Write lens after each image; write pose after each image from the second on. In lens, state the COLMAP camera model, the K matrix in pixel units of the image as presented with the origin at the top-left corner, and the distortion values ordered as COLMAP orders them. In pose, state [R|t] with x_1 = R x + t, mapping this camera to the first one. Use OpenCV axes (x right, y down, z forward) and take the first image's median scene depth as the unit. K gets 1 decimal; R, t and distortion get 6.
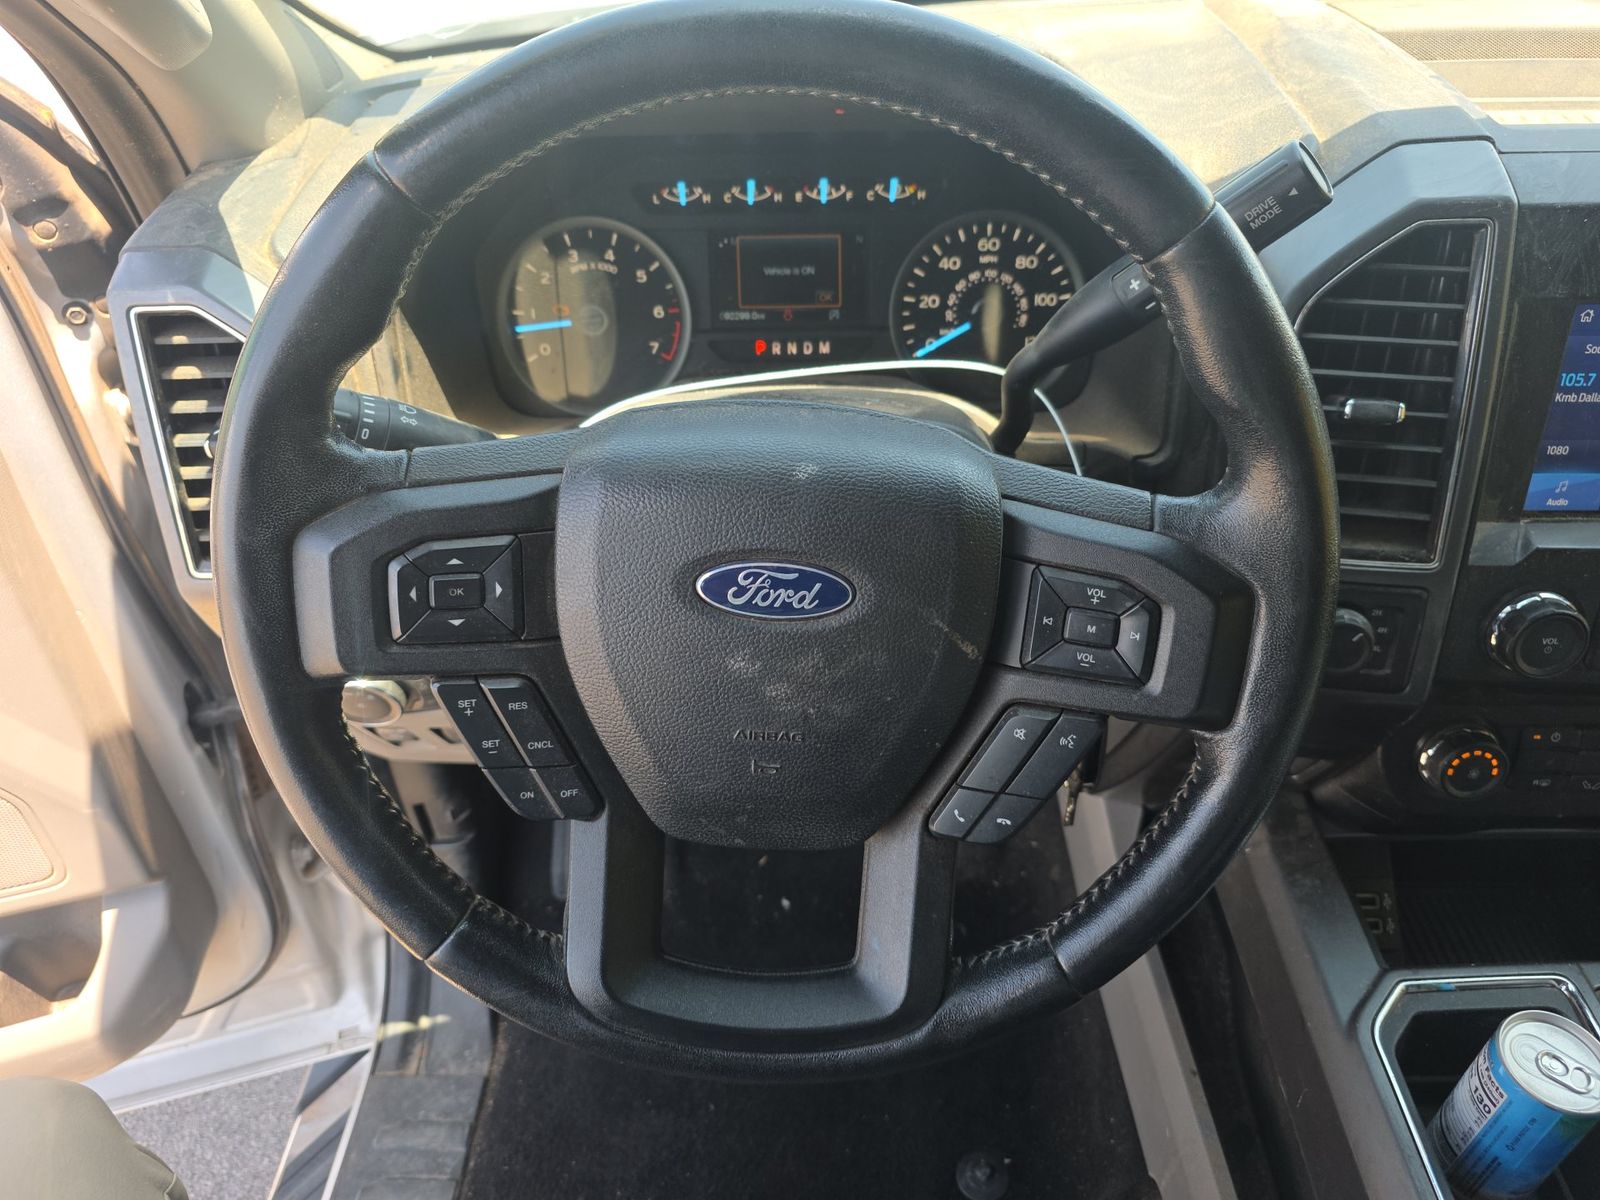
lens RADIAL K [[1084.0, 0, 809.2], [0, 1084.0, 592.4], [0, 0, 1]] dist [0.038231, -0.046963]
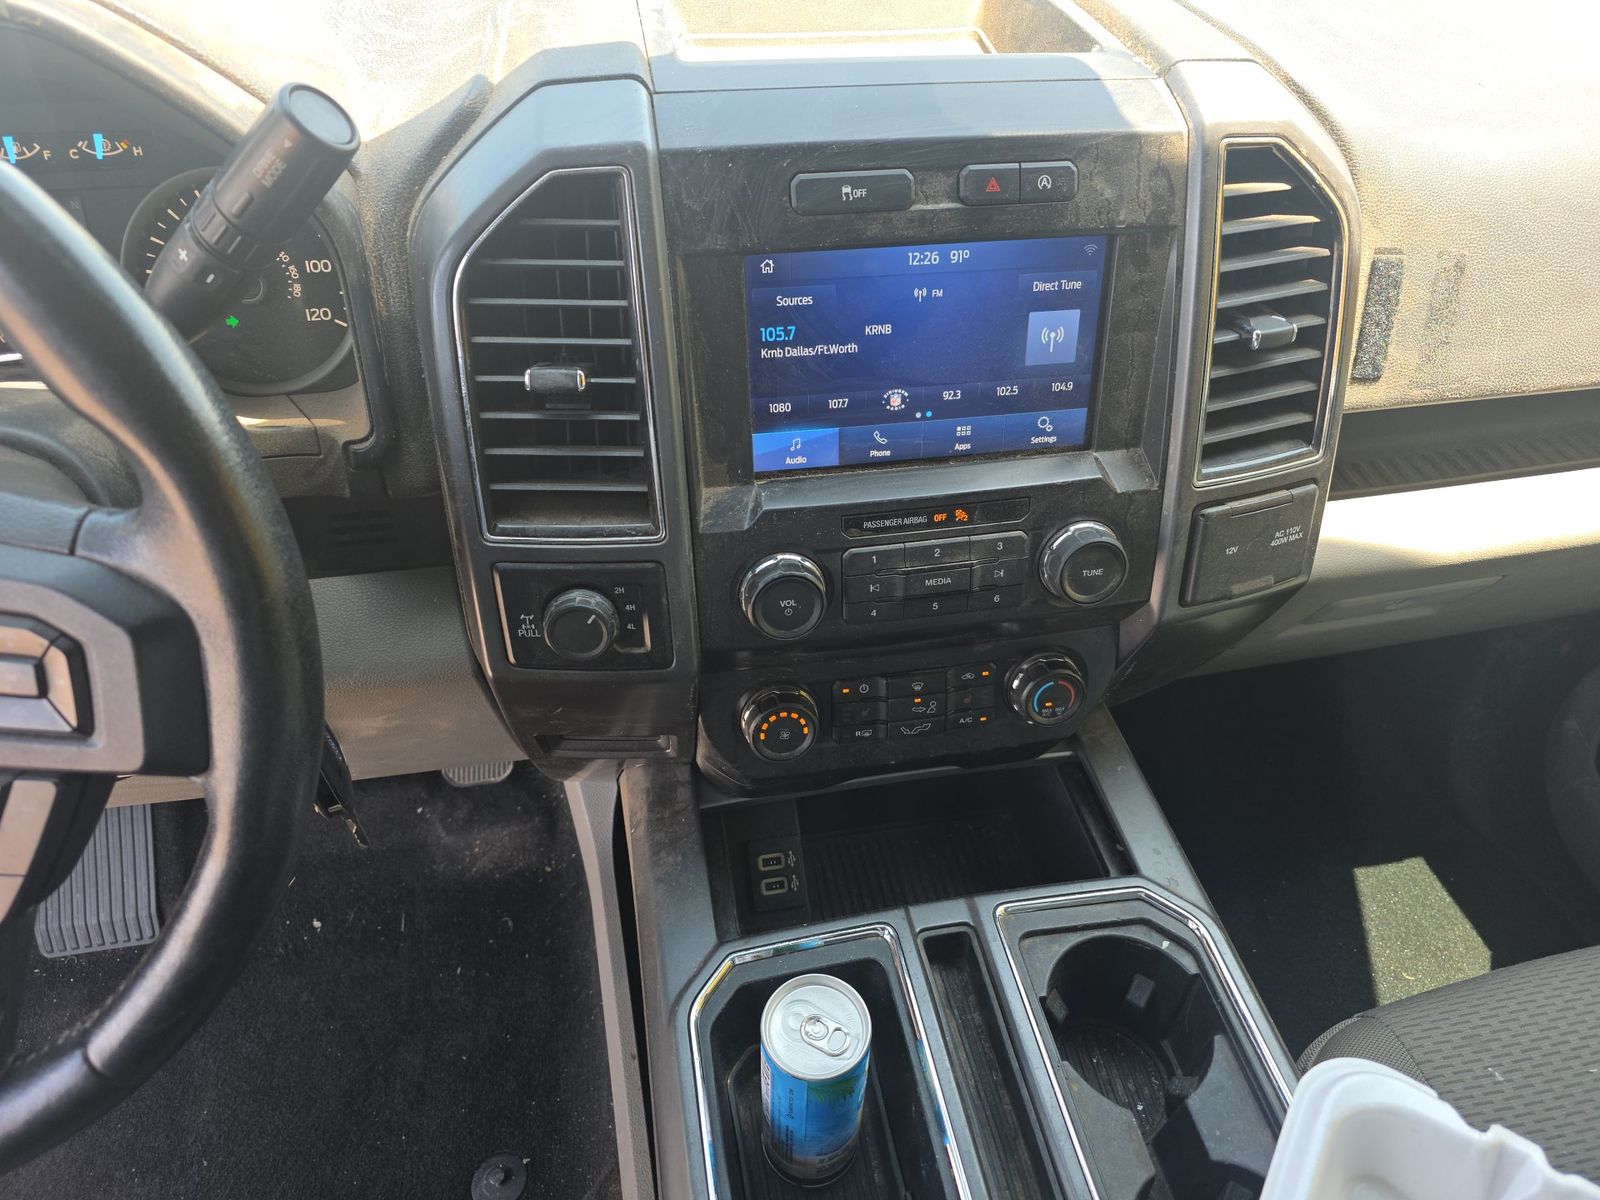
lens RADIAL K [[1070.3, 0, 813.8], [0, 1070.3, 593.5], [0, 0, 1]] dist [0.043006, -0.043211]
pose [[0.979274, -0.099681, 0.176315, 0.443899], [0.091441, 0.994330, 0.054280, -0.011969], [-0.180726, -0.037033, 0.982836, 0.042115]]
